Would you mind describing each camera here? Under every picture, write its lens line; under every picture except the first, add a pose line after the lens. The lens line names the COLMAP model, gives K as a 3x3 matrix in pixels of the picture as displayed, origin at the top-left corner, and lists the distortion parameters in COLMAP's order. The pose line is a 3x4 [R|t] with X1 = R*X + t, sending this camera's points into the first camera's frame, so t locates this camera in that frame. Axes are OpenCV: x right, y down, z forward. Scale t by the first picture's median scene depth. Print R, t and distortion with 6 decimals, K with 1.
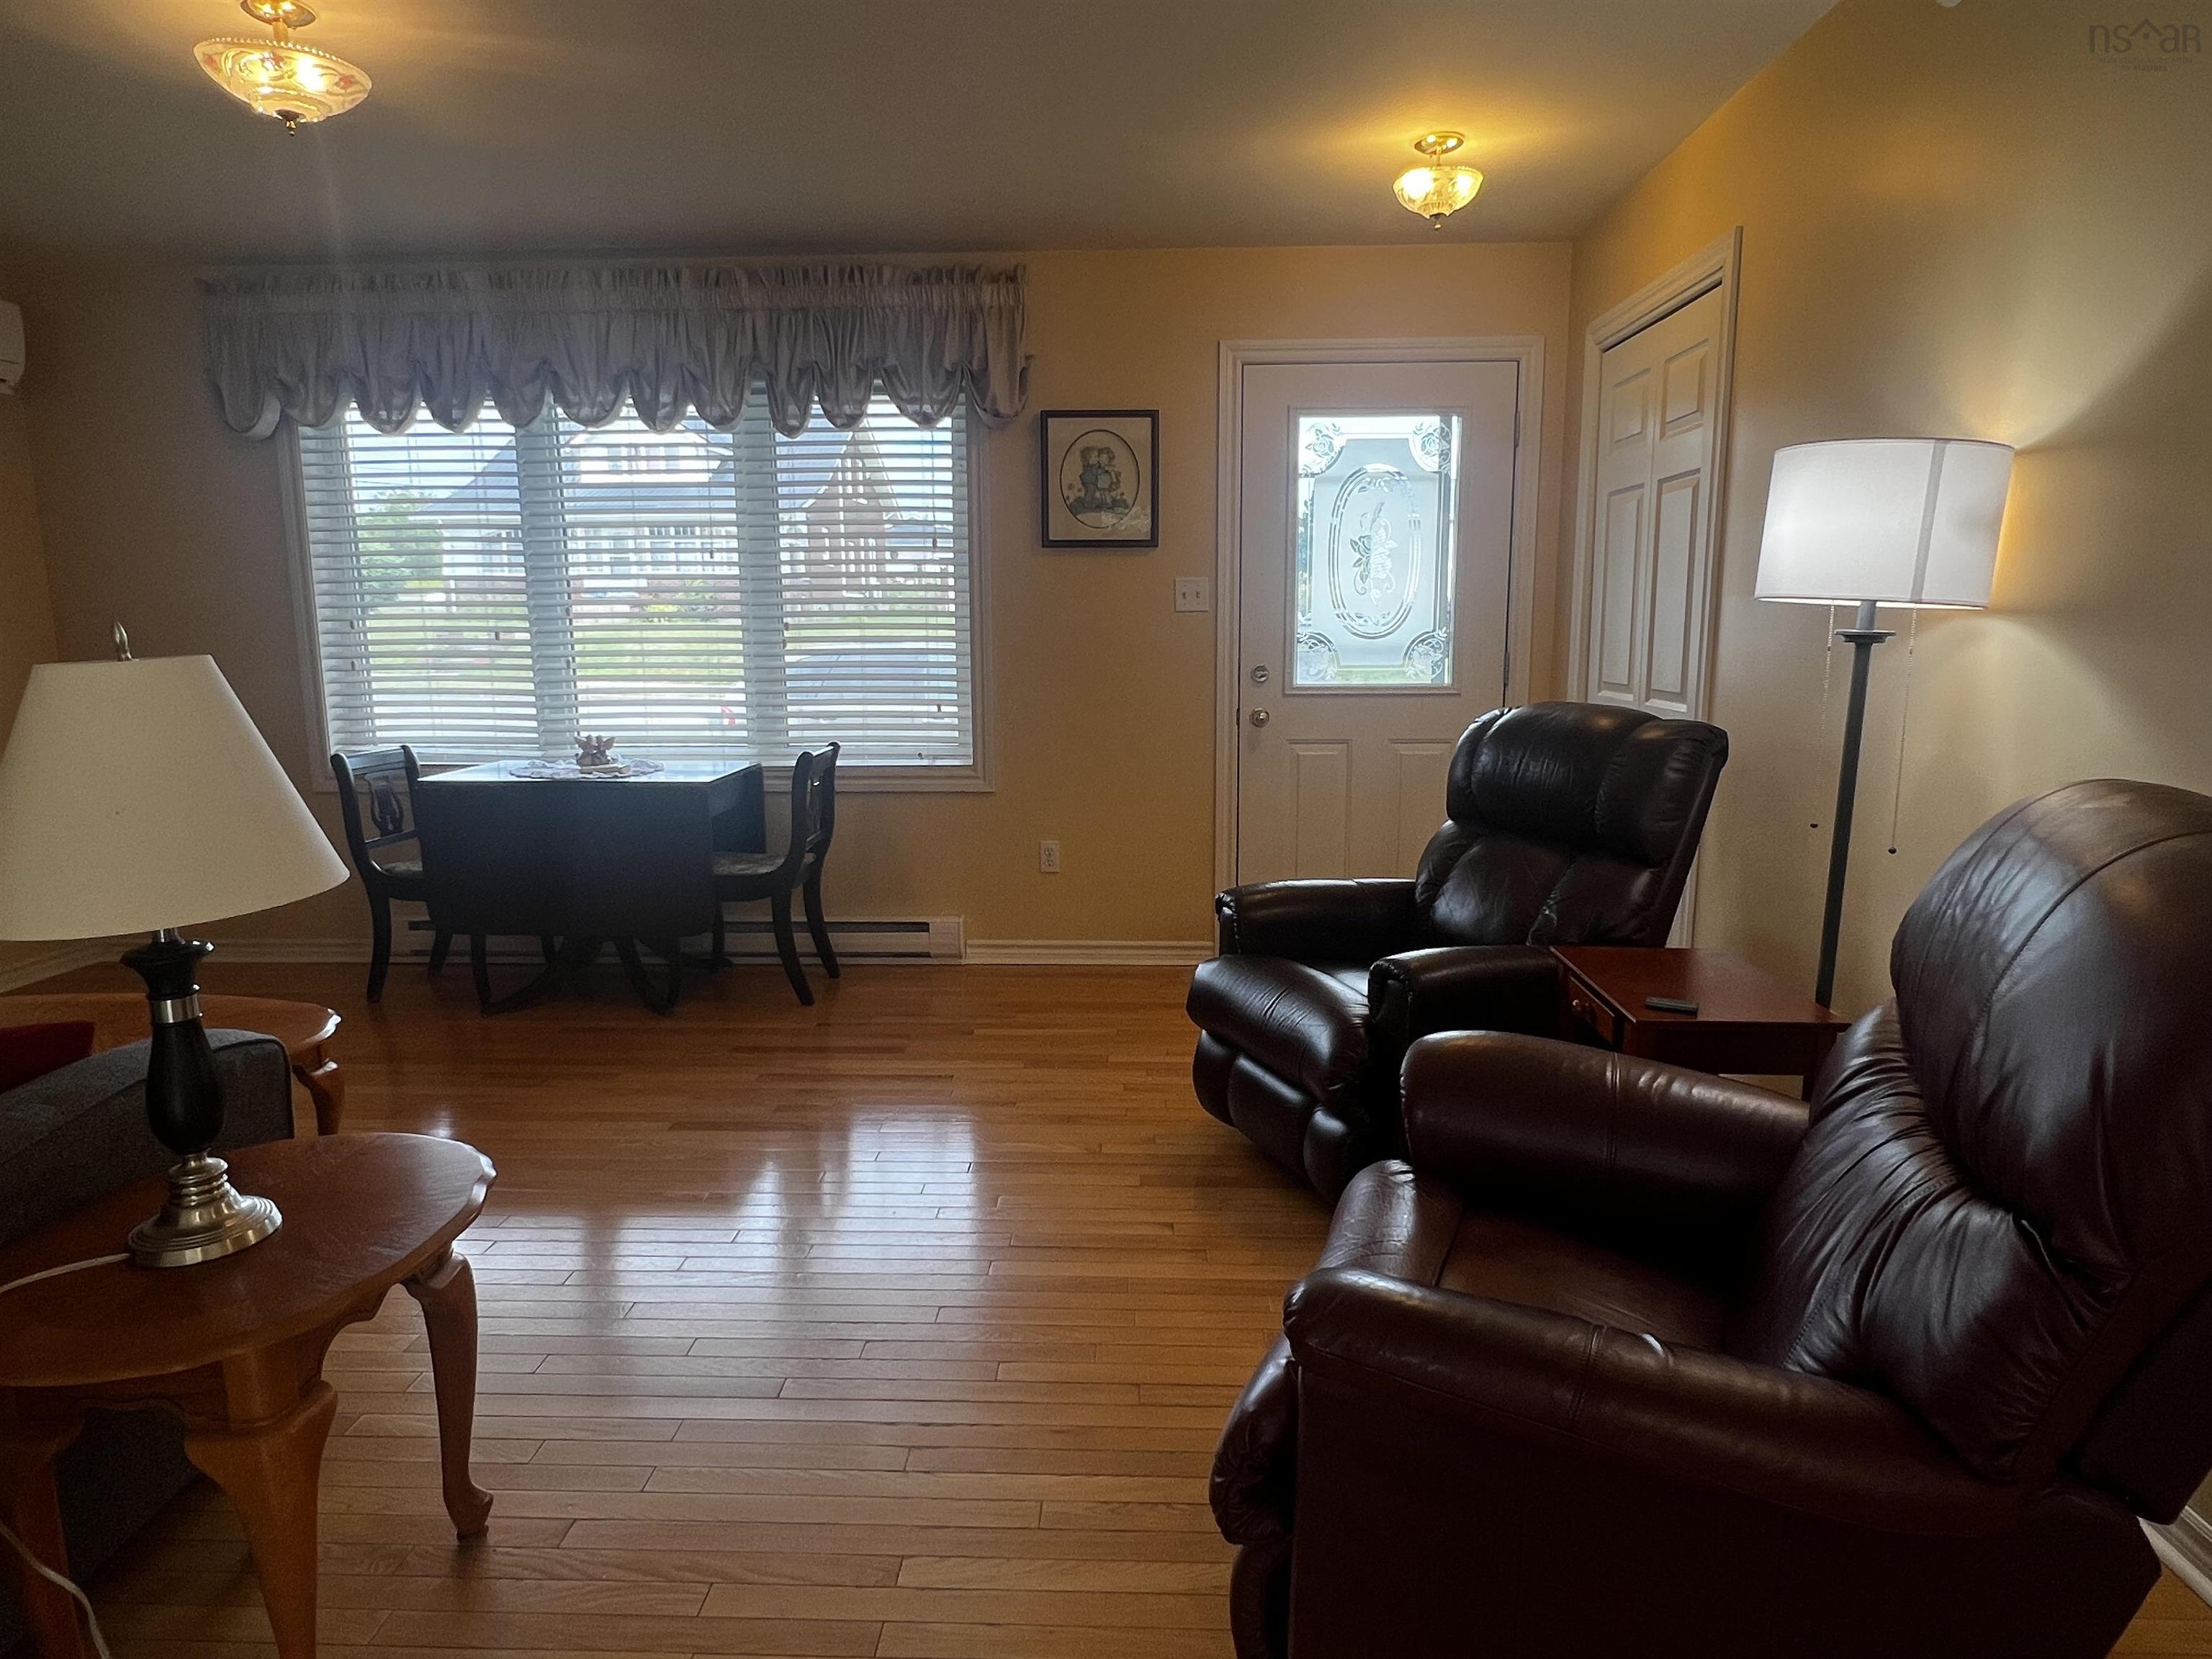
lens RADIAL K [[1301.4, 0, 1120.6], [0, 1301.4, 834.1], [0, 0, 1]] dist [0.000462, -0.000824]
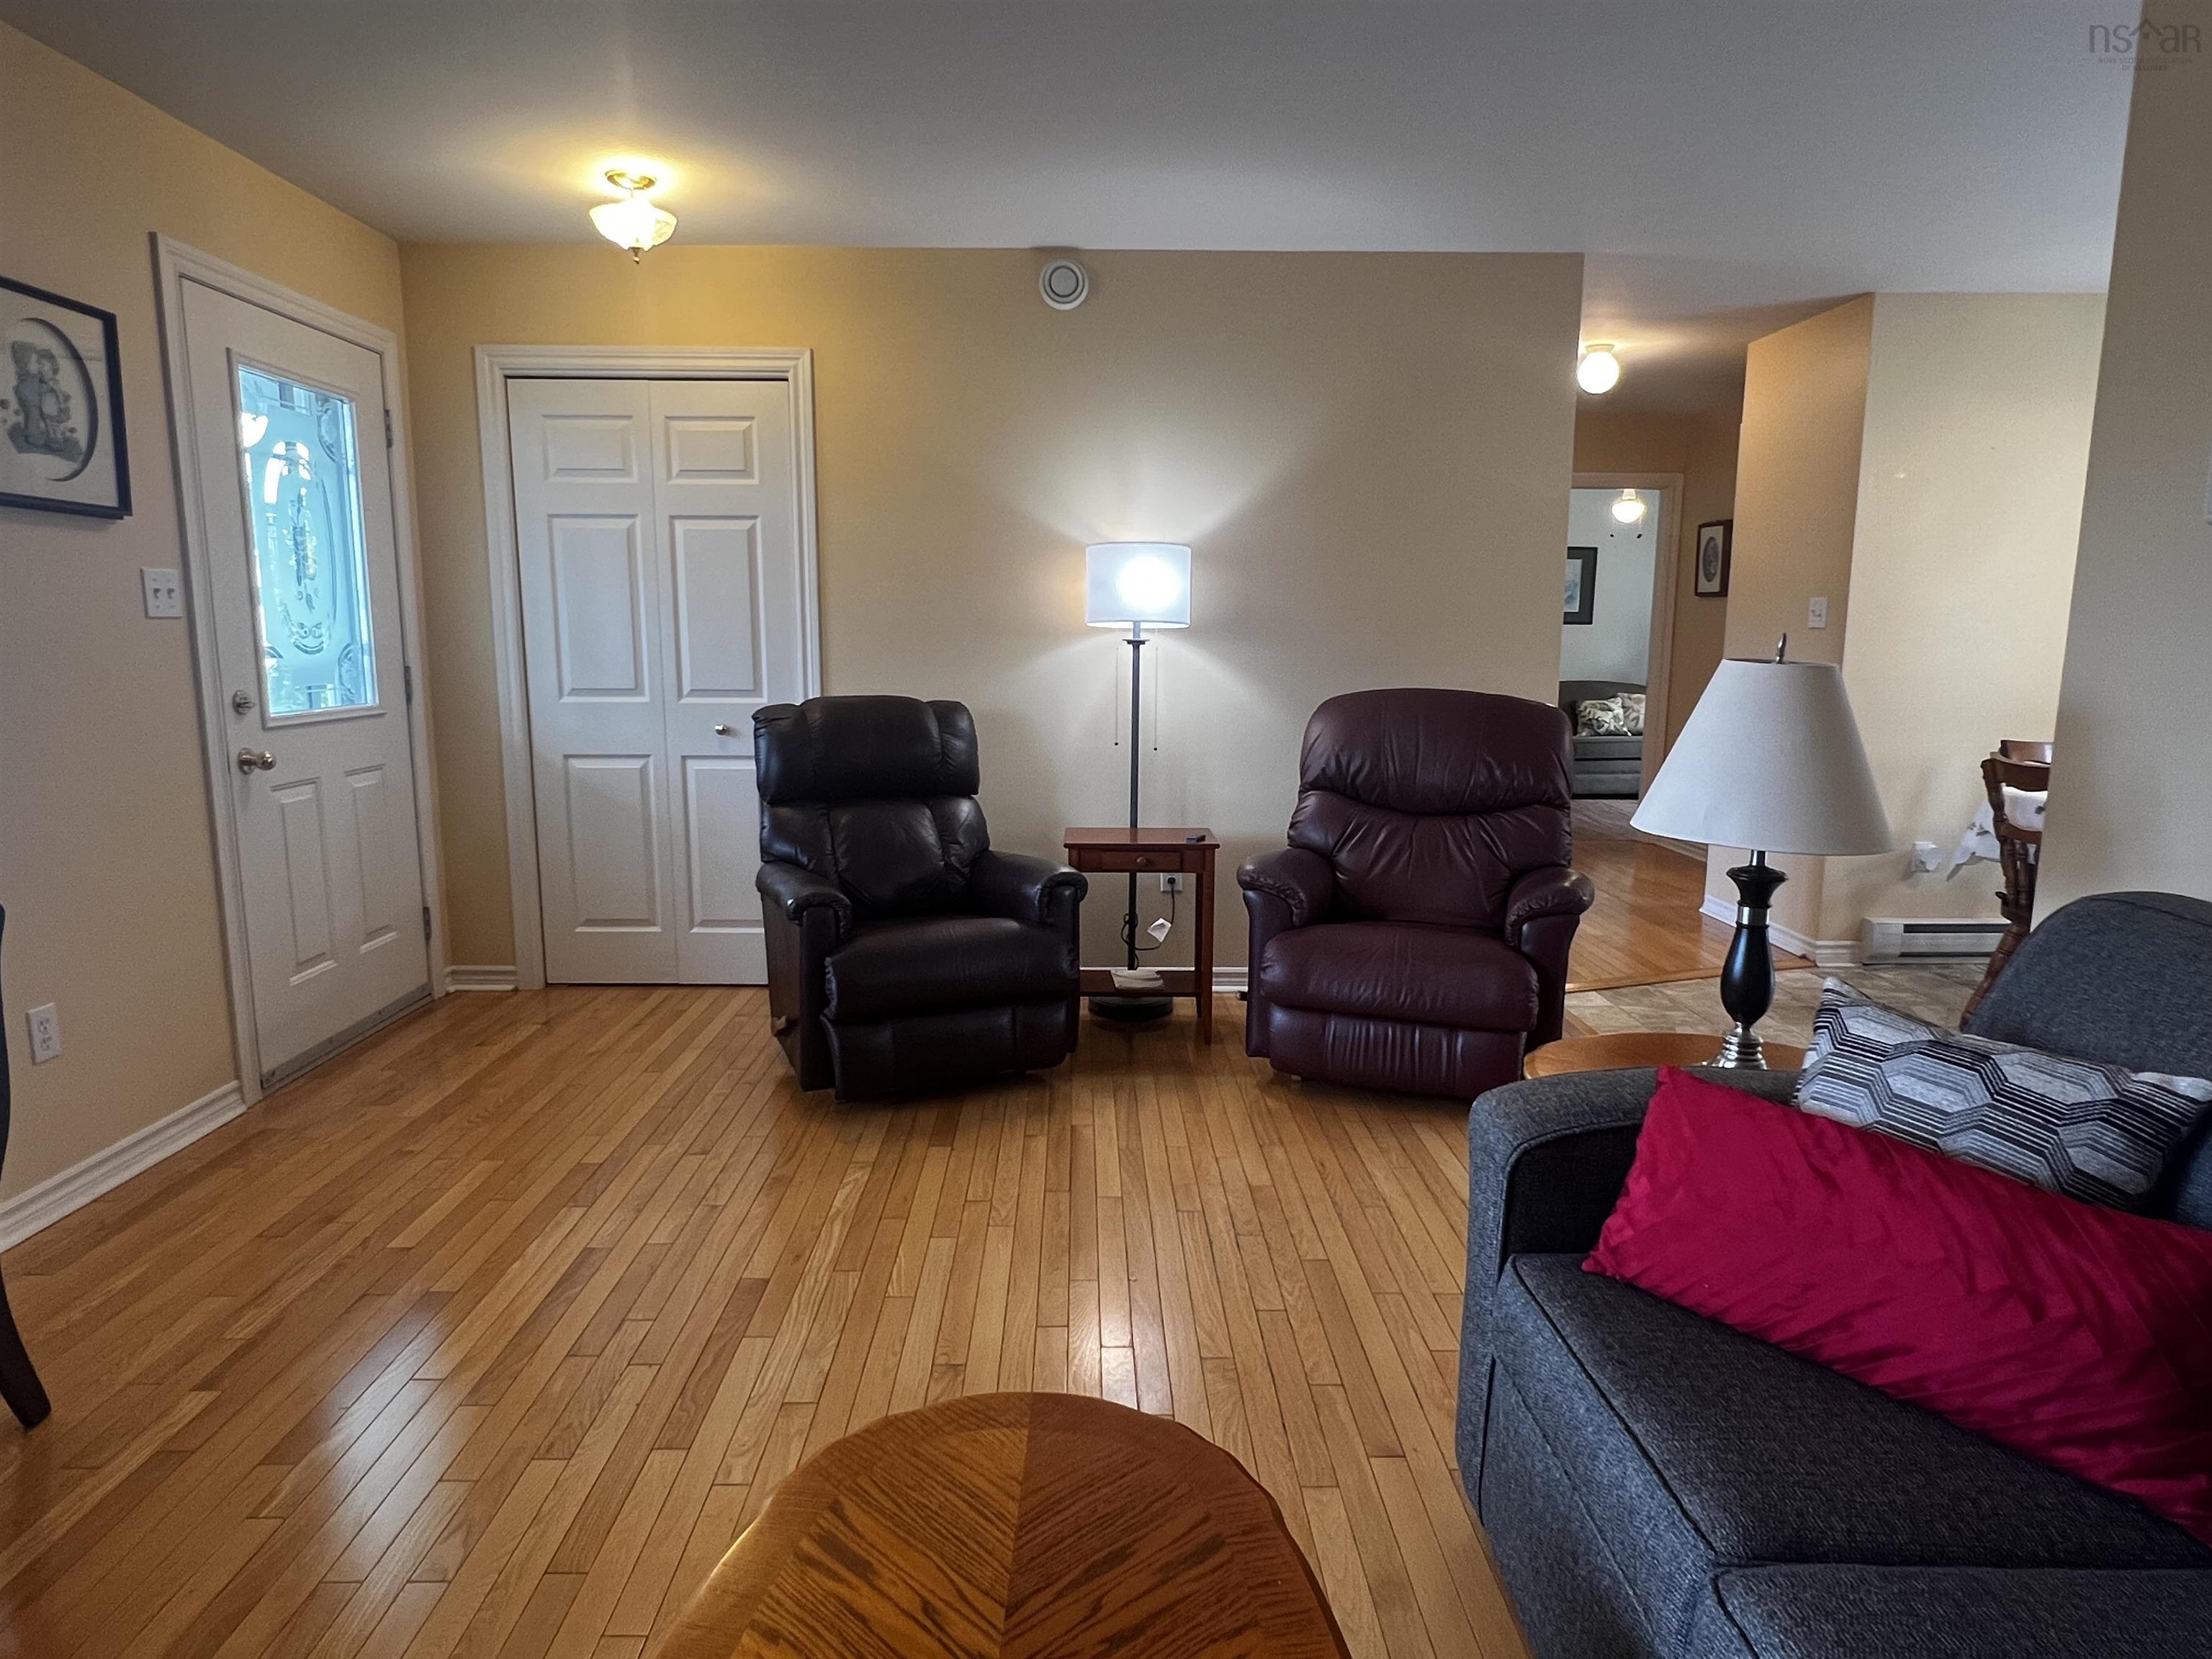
lens RADIAL K [[1301.4, 0, 1090.4], [0, 1301.4, 830.4], [0, 0, 1]] dist [0.000462, -0.000824]
pose [[-0.039962, -0.149460, 0.987960, -0.694574], [0.160799, 0.974901, 0.153989, -0.093817], [-0.986178, 0.165017, -0.014925, 0.576678]]
